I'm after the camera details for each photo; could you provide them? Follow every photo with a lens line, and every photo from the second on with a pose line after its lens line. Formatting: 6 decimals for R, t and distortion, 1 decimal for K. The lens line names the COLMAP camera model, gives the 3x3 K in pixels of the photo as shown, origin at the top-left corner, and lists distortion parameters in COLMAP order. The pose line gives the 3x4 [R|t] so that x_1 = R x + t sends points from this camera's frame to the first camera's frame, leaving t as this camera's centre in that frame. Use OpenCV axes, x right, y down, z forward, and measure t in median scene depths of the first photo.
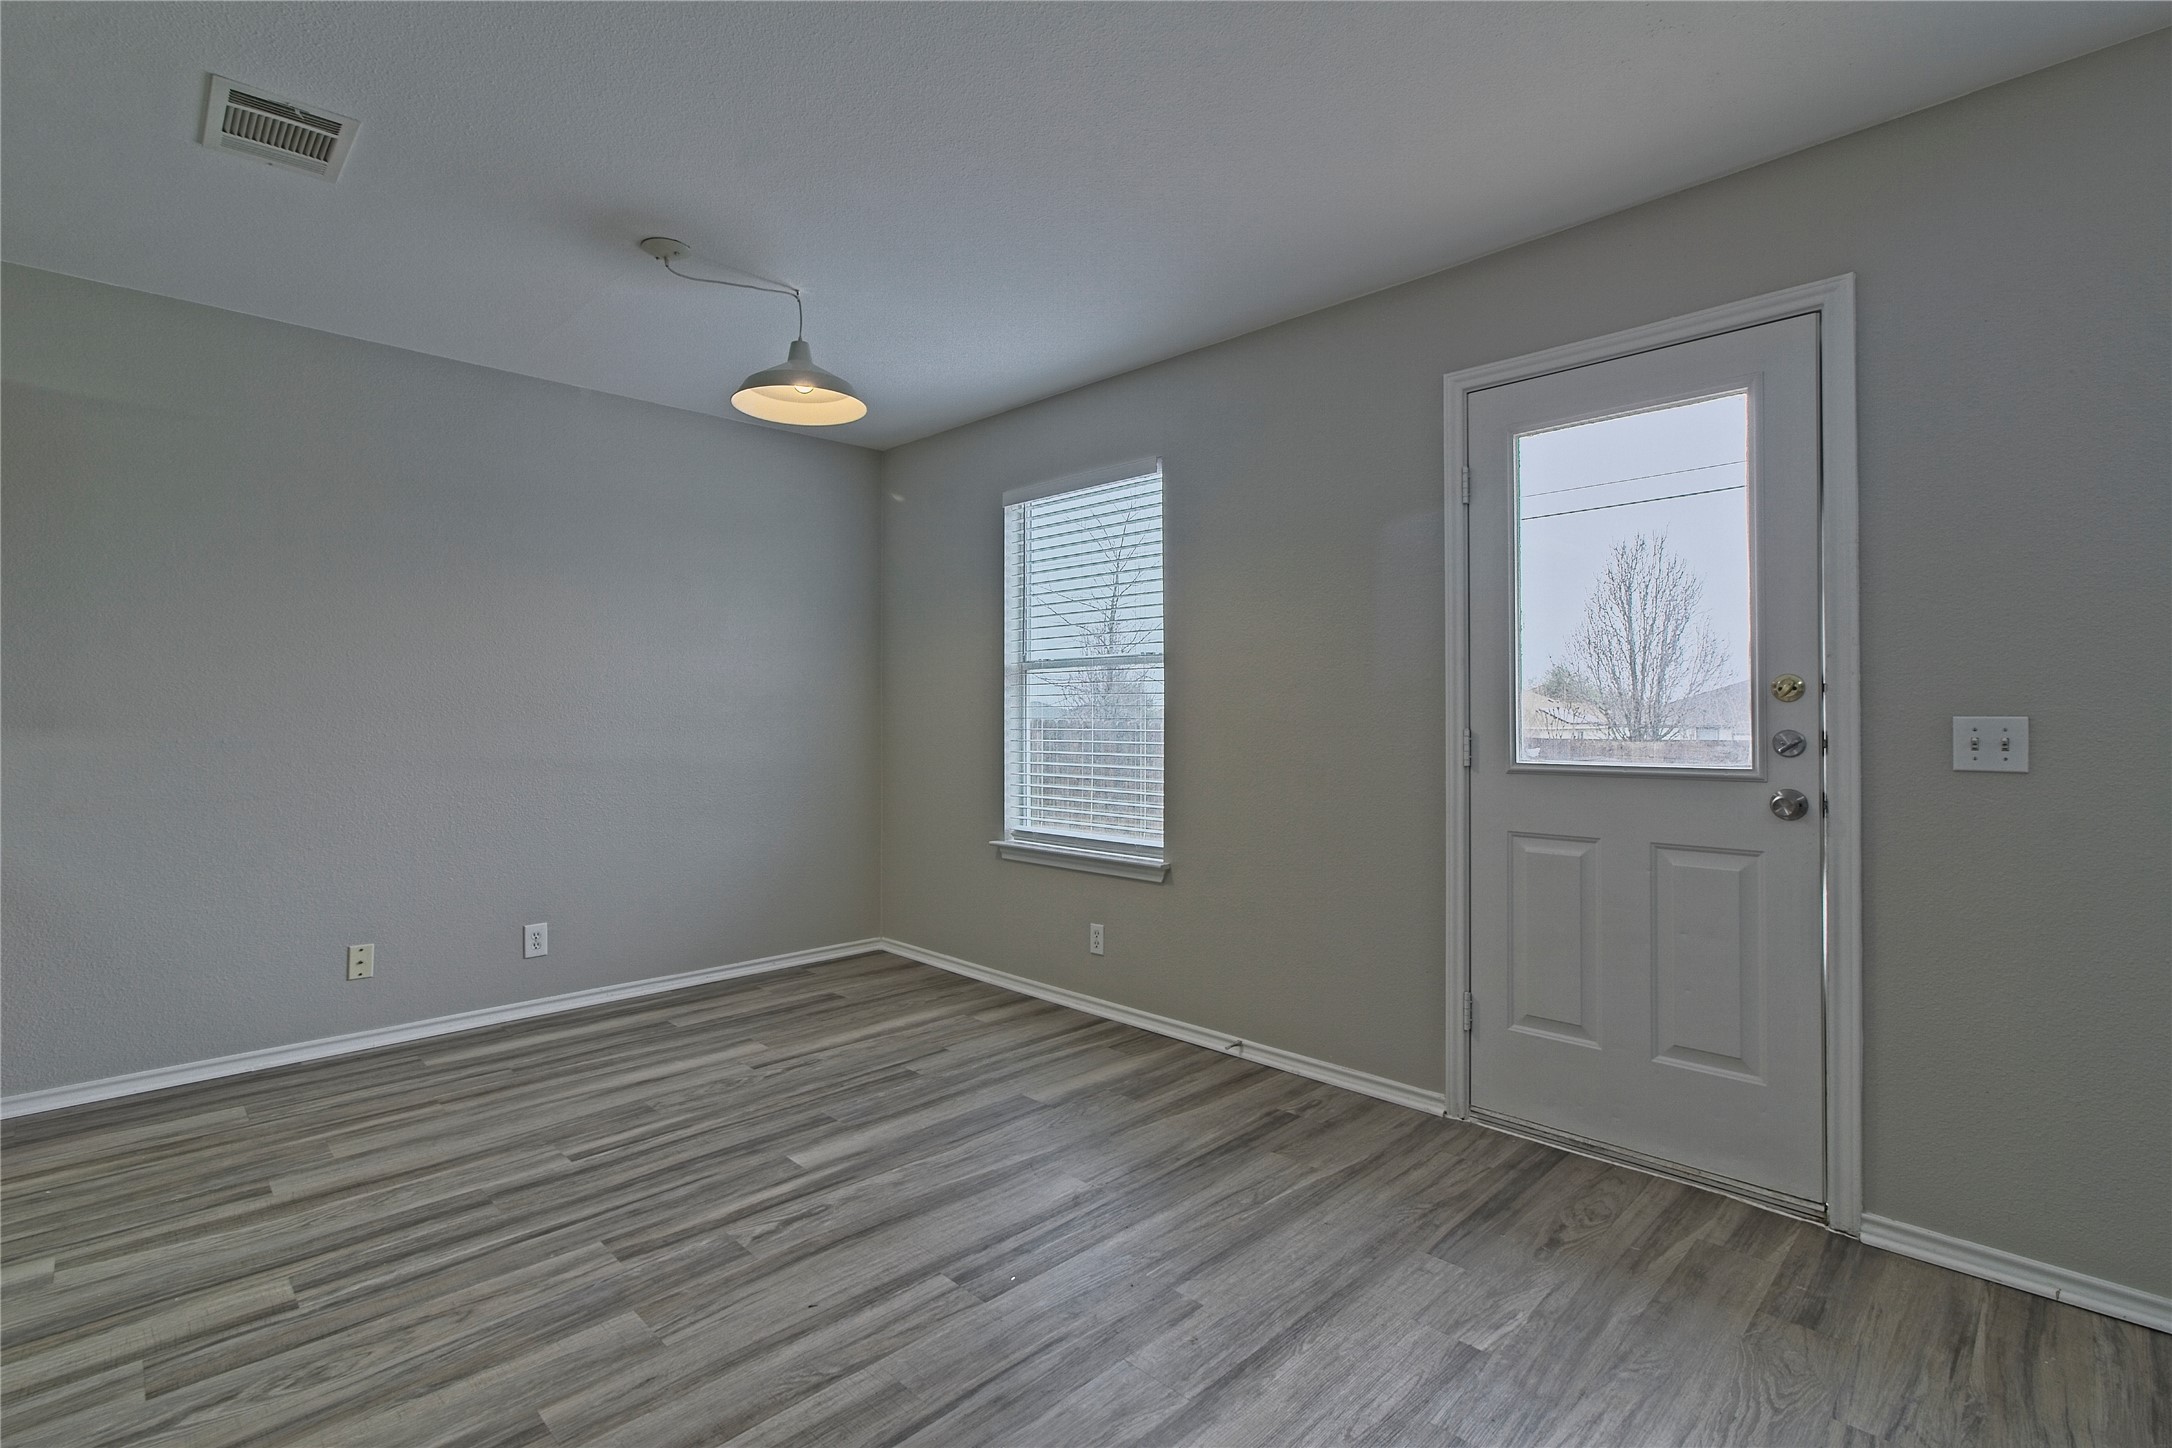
lens RADIAL K [[1000.8, 0, 1066.6], [0, 1000.8, 704.5], [0, 0, 1]] dist [-0.015834, 0.008020]
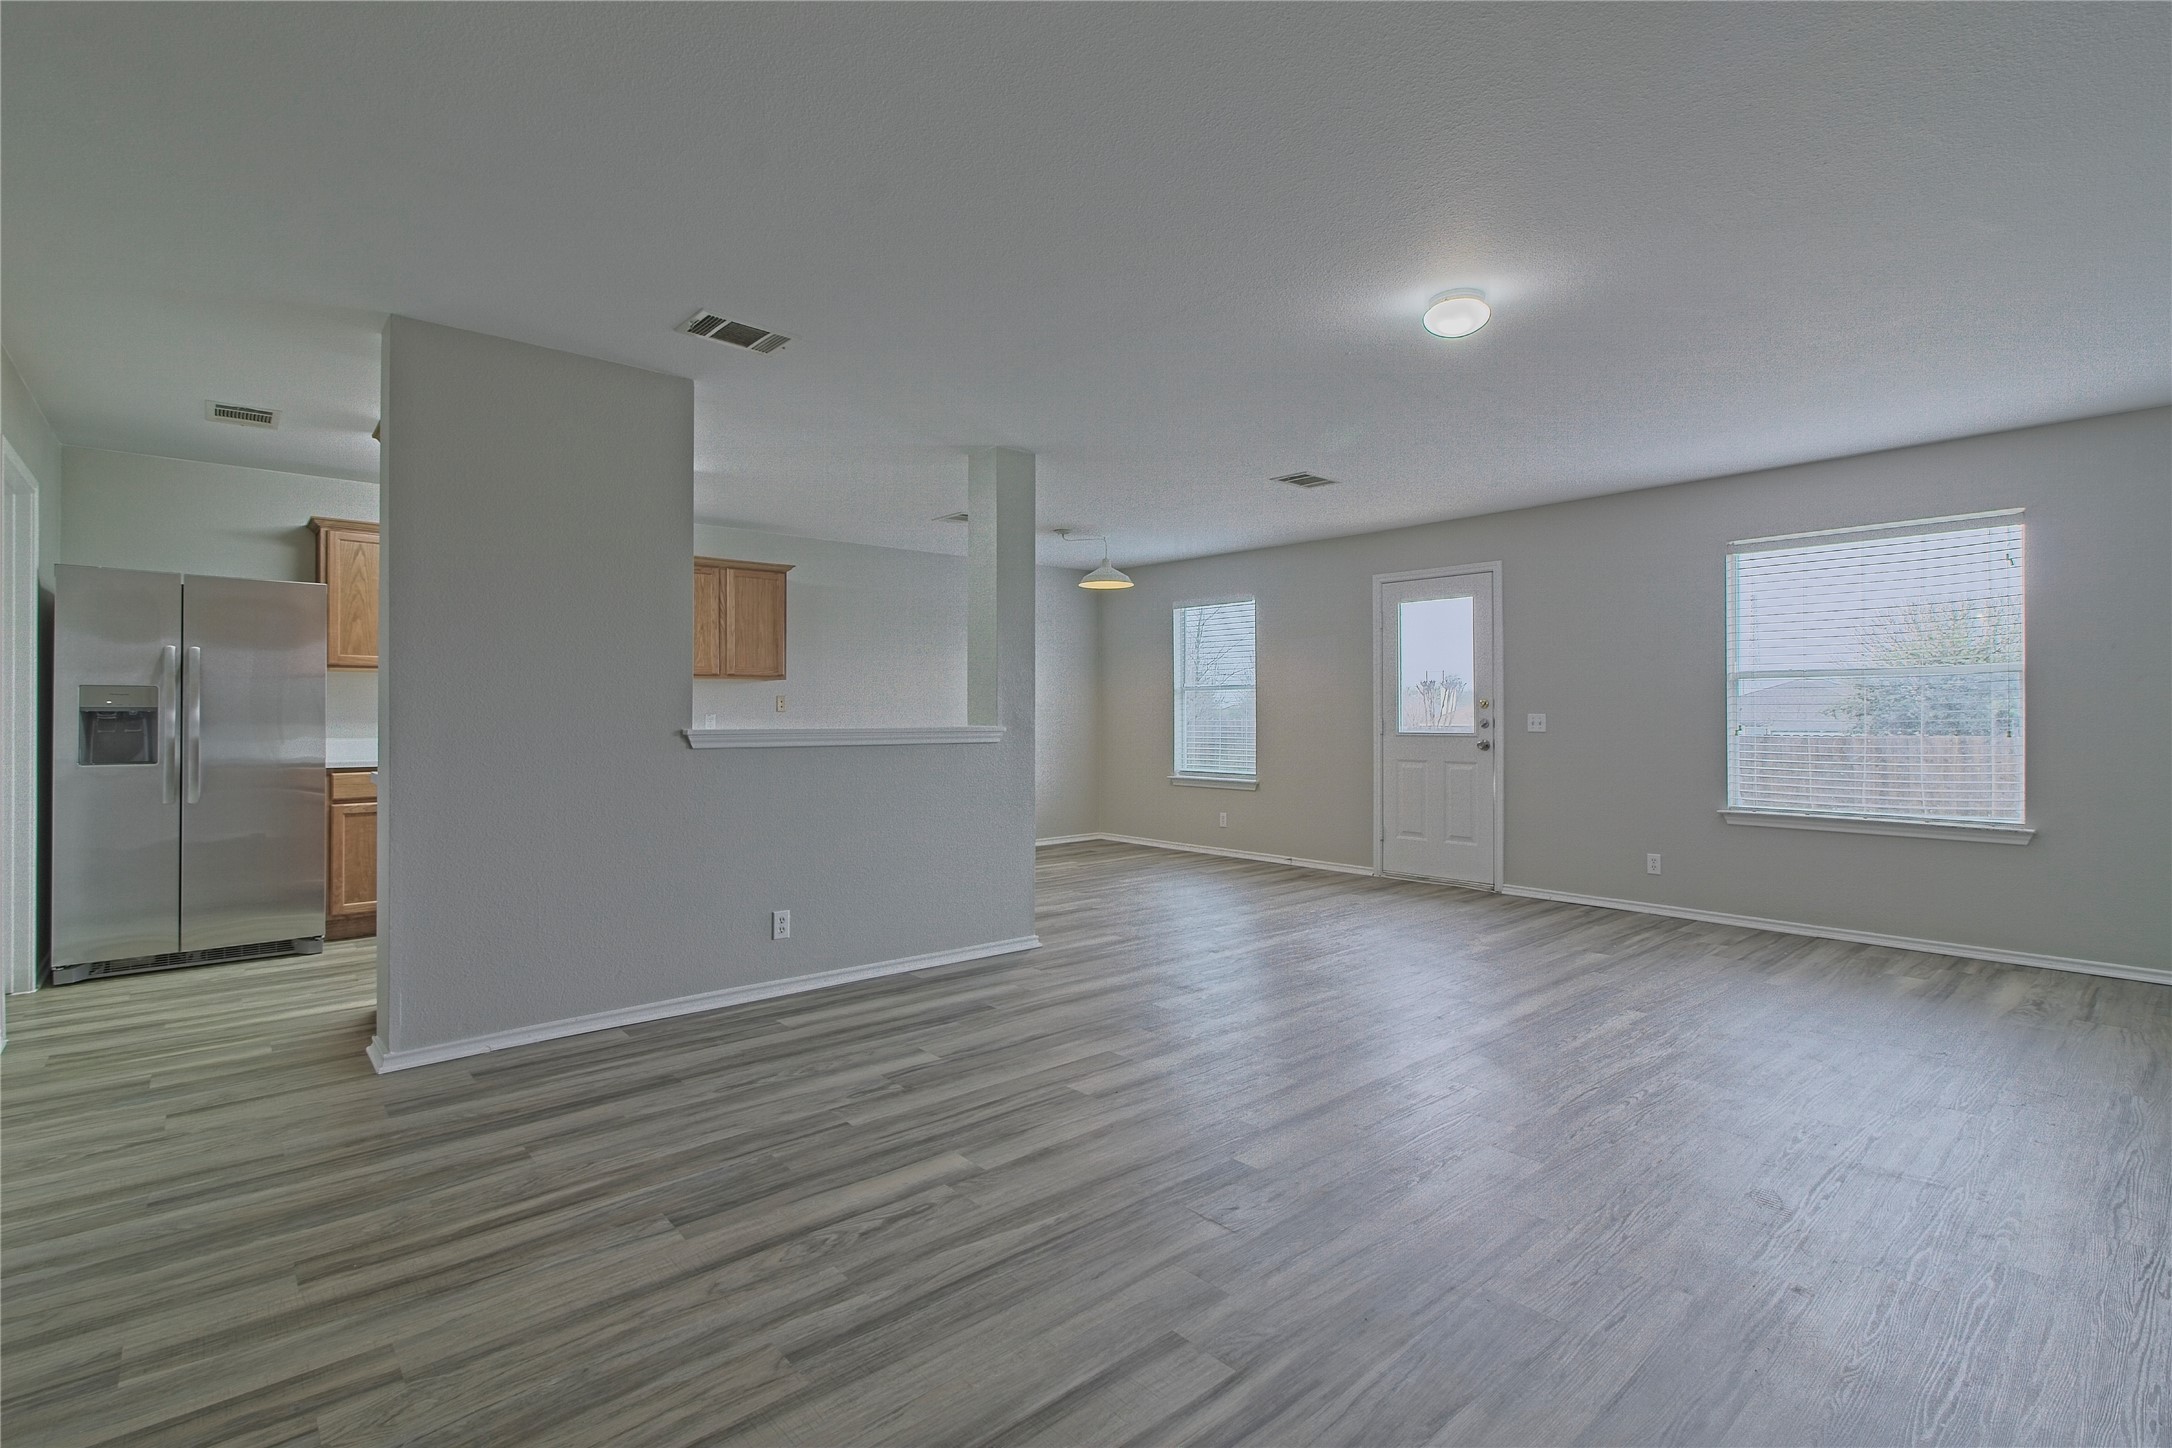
lens RADIAL K [[1000.8, 0, 1072.6], [0, 1000.8, 713.8], [0, 0, 1]] dist [-0.015834, 0.008020]
pose [[0.998090, -0.004073, -0.061649, -0.248177], [0.005016, 0.999873, 0.015137, -0.034756], [0.061579, -0.015417, 0.997983, -1.783190]]
